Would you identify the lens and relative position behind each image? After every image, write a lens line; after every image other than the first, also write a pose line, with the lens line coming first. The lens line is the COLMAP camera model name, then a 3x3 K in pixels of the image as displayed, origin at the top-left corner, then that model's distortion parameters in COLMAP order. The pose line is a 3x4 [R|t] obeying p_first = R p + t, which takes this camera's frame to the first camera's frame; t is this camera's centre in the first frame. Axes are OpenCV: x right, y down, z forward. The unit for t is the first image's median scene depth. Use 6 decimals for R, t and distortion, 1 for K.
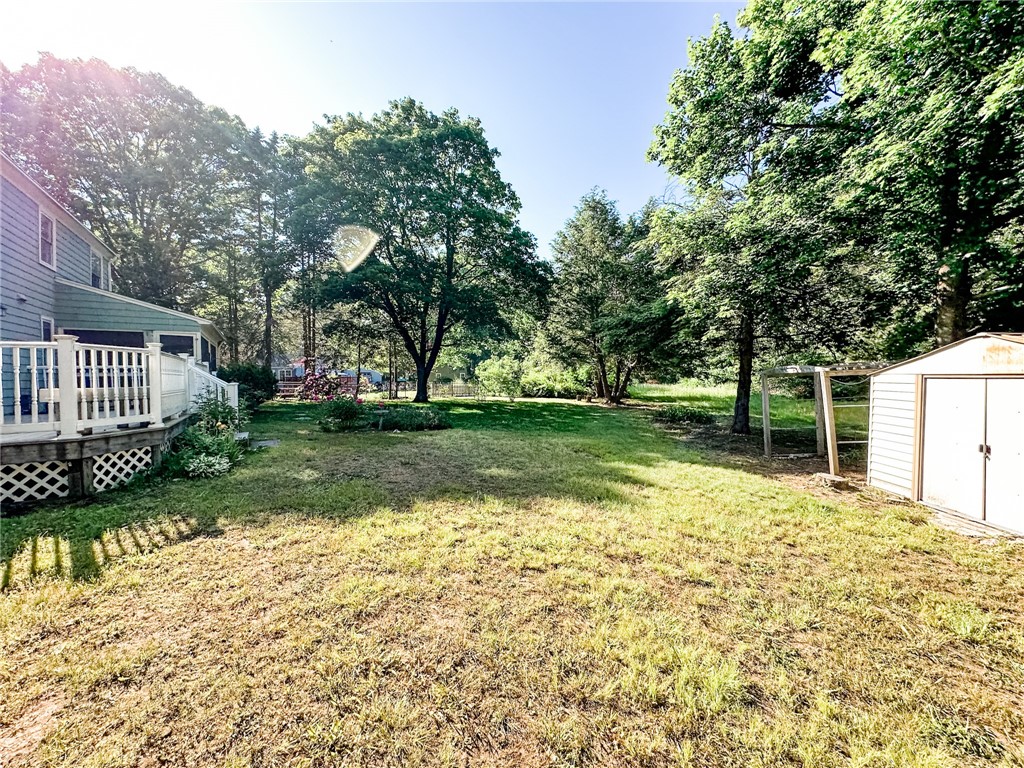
lens RADIAL K [[405.6, 0, 511.8], [0, 405.6, 383.6], [0, 0, 1]] dist [-0.003063, -0.000118]
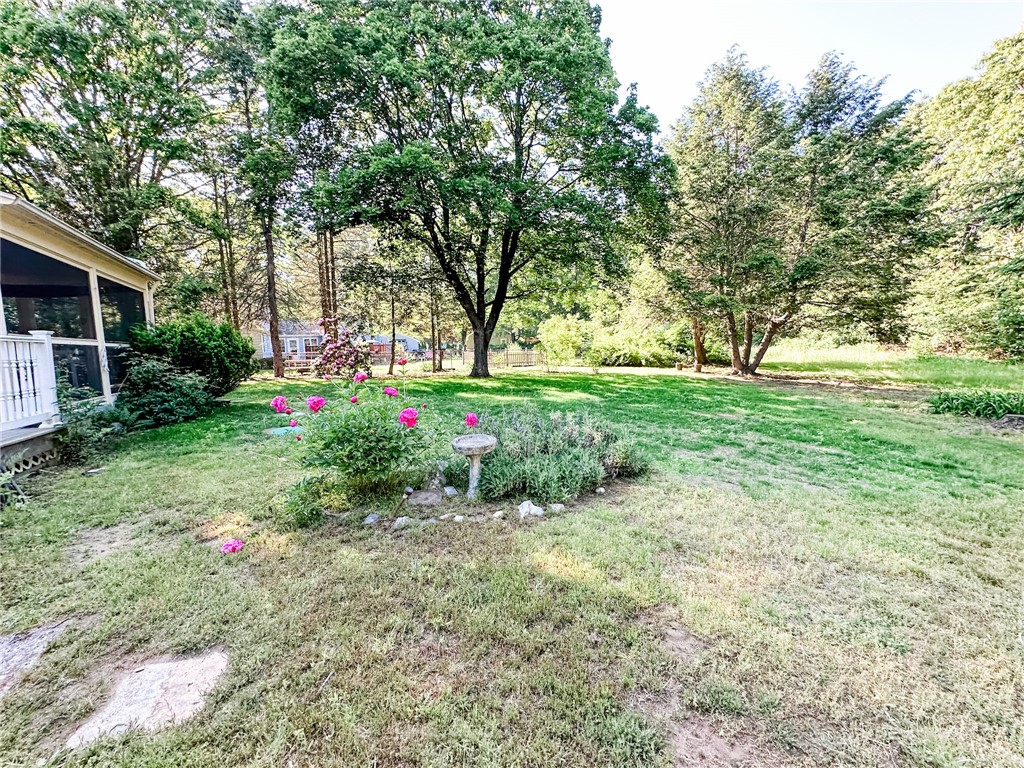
lens RADIAL K [[405.6, 0, 510.5], [0, 405.6, 383.8], [0, 0, 1]] dist [-0.003063, -0.000118]
pose [[0.996658, -0.011202, -0.080920, -0.098705], [0.017772, 0.996561, 0.080932, 0.000565], [0.079735, -0.082100, 0.993429, 0.256768]]
